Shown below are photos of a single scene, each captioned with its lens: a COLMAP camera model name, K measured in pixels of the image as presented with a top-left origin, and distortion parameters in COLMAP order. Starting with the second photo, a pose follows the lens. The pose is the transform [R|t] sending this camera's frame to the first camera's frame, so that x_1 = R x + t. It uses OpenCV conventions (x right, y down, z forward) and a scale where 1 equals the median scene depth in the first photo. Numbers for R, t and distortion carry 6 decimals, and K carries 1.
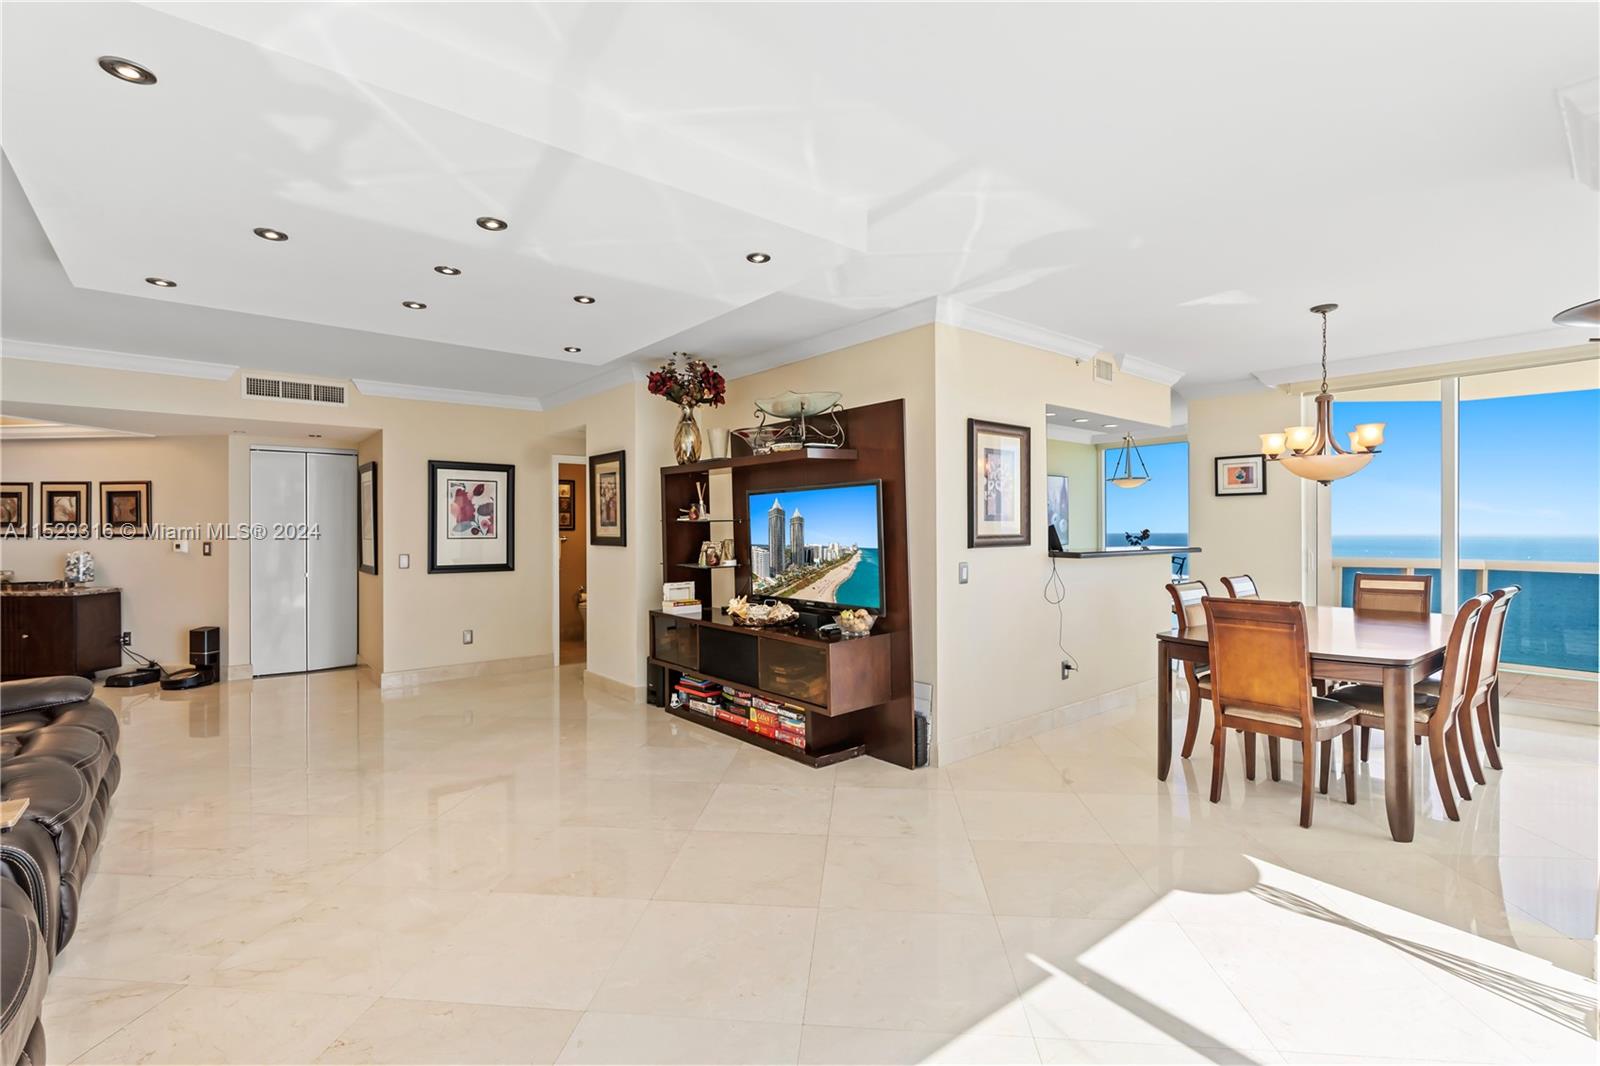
lens RADIAL K [[736.6, 0, 807.3], [0, 736.6, 527.4], [0, 0, 1]] dist [-0.000884, 0.001650]
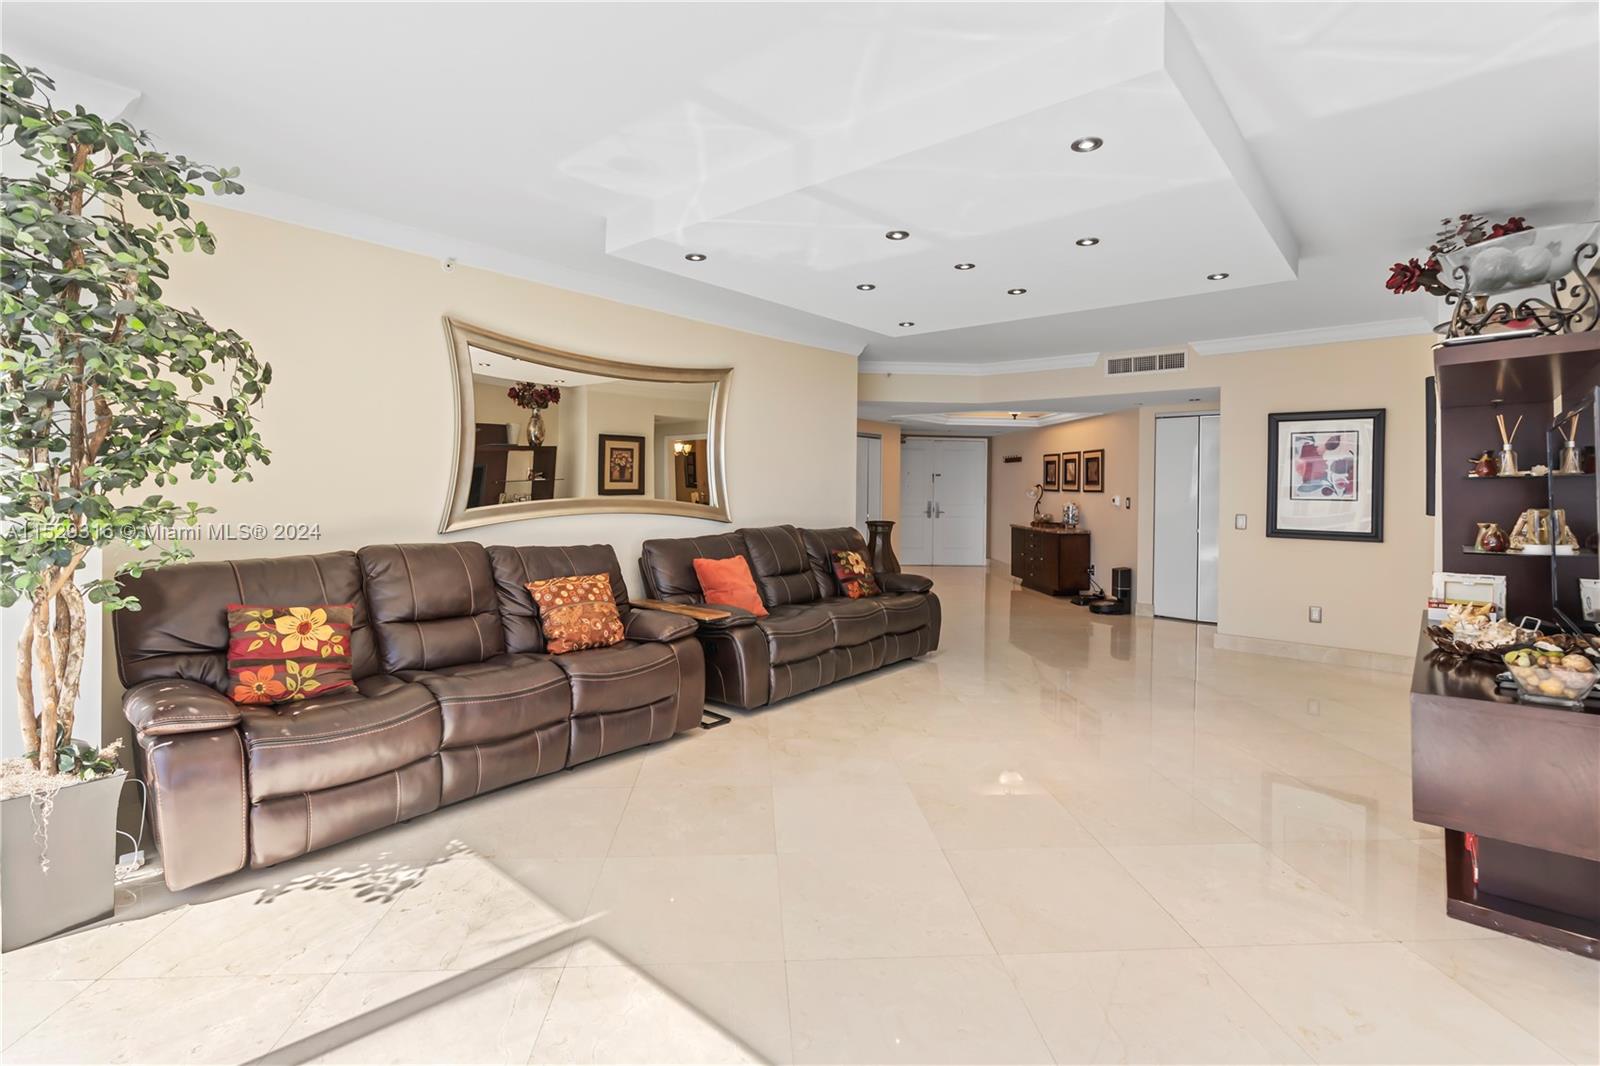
lens RADIAL K [[736.6, 0, 770.3], [0, 736.6, 499.5], [0, 0, 1]] dist [-0.000884, 0.001650]
pose [[0.142616, 0.025020, -0.989462, 0.305979], [-0.008413, 0.999675, 0.024066, -0.000994], [0.989742, 0.004892, 0.142780, 0.251733]]
